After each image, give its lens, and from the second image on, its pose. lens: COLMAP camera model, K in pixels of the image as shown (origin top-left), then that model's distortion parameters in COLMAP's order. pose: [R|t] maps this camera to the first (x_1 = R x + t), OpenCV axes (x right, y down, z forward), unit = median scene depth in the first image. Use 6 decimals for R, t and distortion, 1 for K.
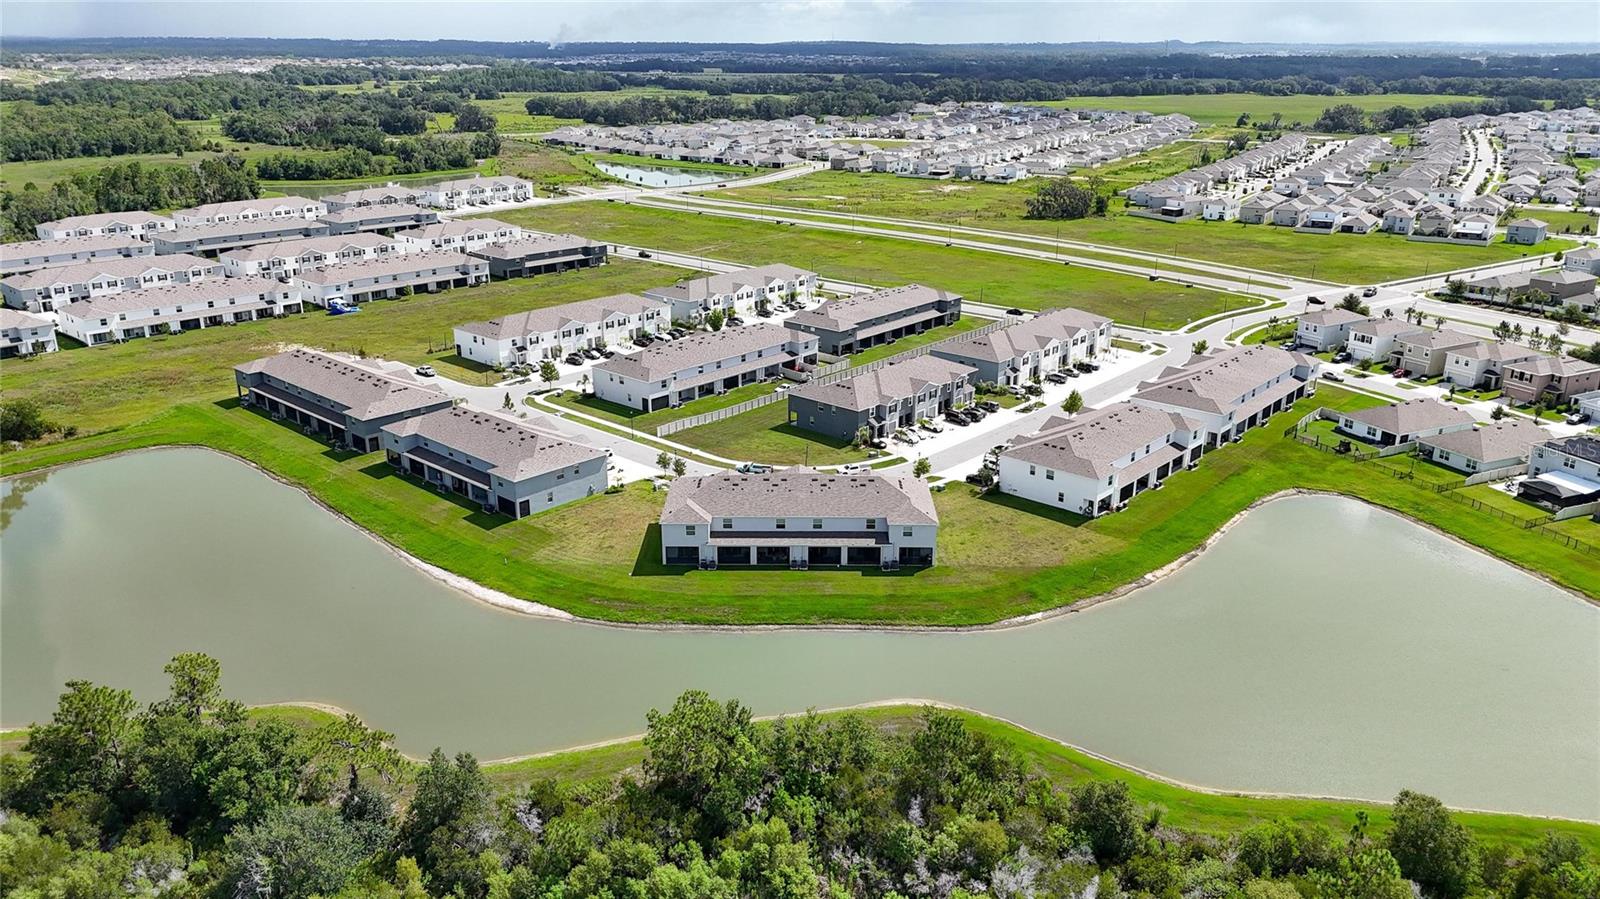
lens RADIAL K [[1179.8, 0, 802.4], [0, 1179.8, 453.5], [0, 0, 1]] dist [0.067857, -0.064314]
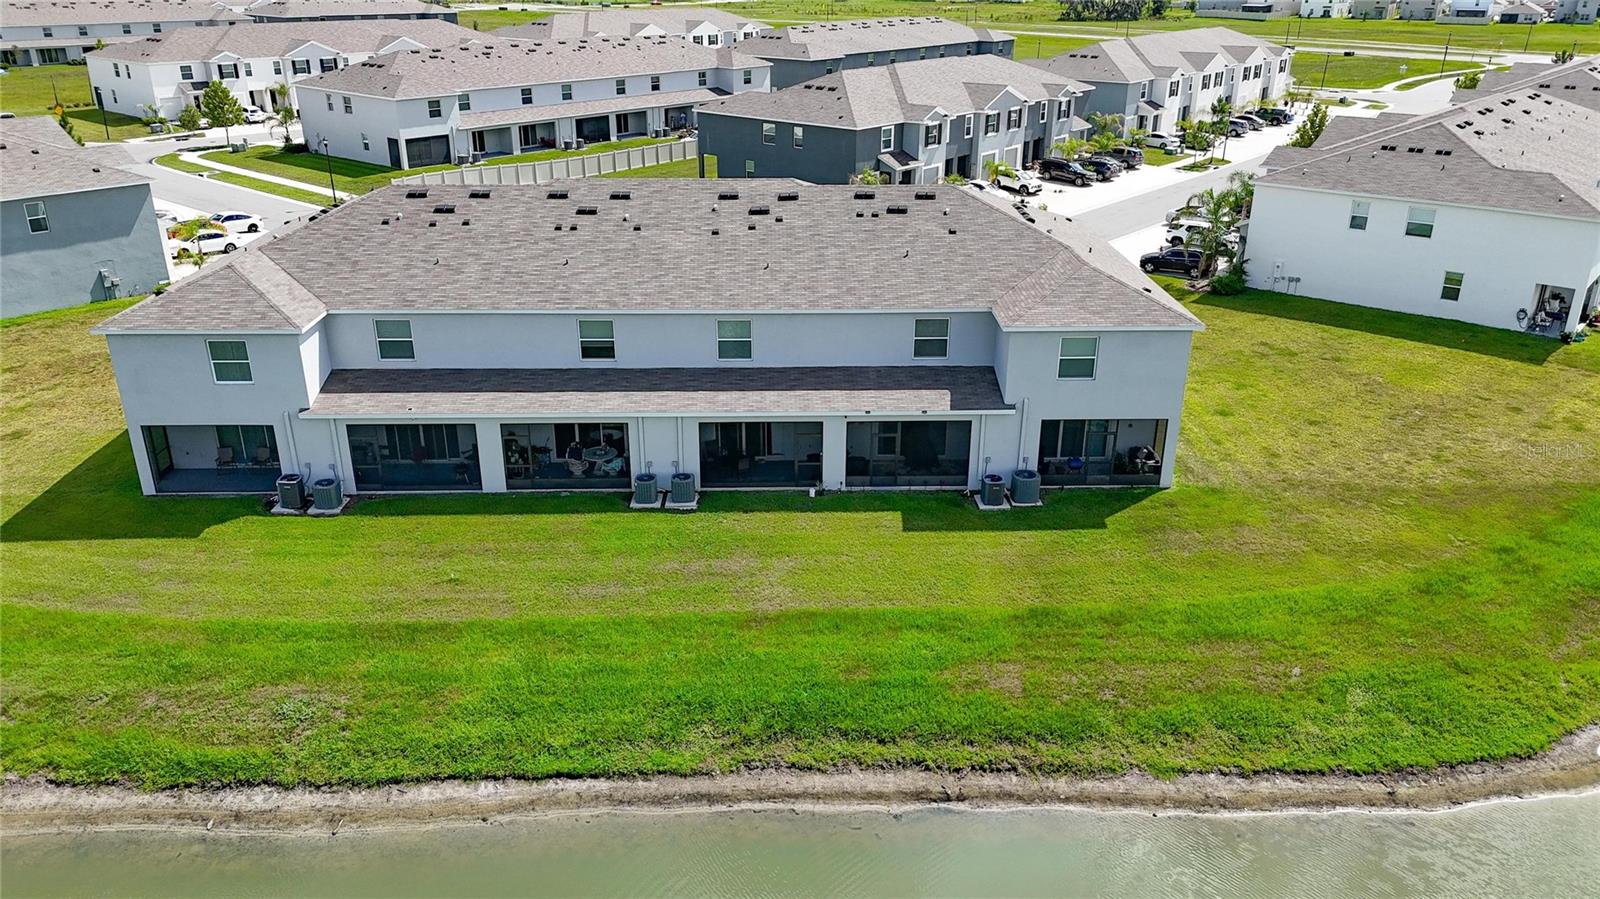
lens RADIAL K [[1179.8, 0, 793.7], [0, 1179.8, 450.8], [0, 0, 1]] dist [0.067857, -0.064314]
pose [[0.999814, -0.011470, 0.015534, 0.020363], [0.010512, 0.998115, 0.060458, 0.064120], [-0.016198, -0.060284, 0.998050, 0.676475]]
